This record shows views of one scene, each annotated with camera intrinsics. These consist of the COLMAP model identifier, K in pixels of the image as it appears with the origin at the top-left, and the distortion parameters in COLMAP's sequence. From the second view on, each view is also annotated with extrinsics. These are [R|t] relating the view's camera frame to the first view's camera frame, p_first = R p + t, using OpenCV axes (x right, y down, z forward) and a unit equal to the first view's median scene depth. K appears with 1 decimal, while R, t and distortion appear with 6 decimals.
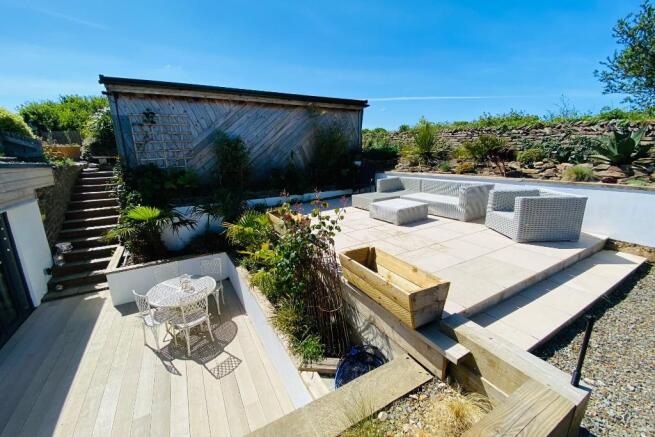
lens RADIAL K [[264.8, 0, 328.6], [0, 264.8, 220.9], [0, 0, 1]] dist [-0.001085, -0.000228]
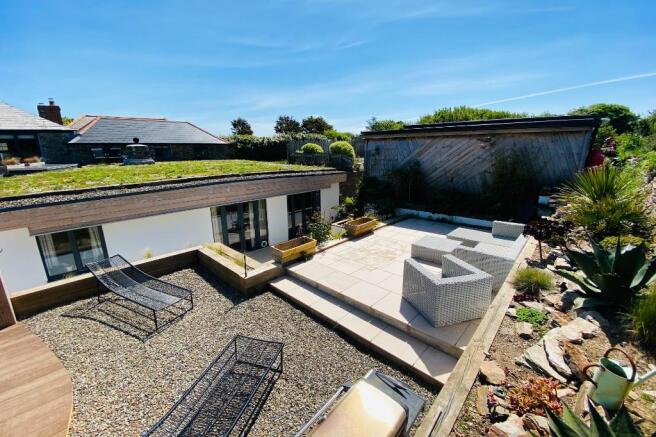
lens RADIAL K [[265.2, 0, 328.1], [0, 265.2, 214.8], [0, 0, 1]] dist [-0.001085, -0.000228]
pose [[0.295078, 0.251179, -0.921867, 0.964958], [-0.232814, 0.954649, 0.185590, -0.236692], [0.926675, 0.159859, 0.340174, 0.159731]]
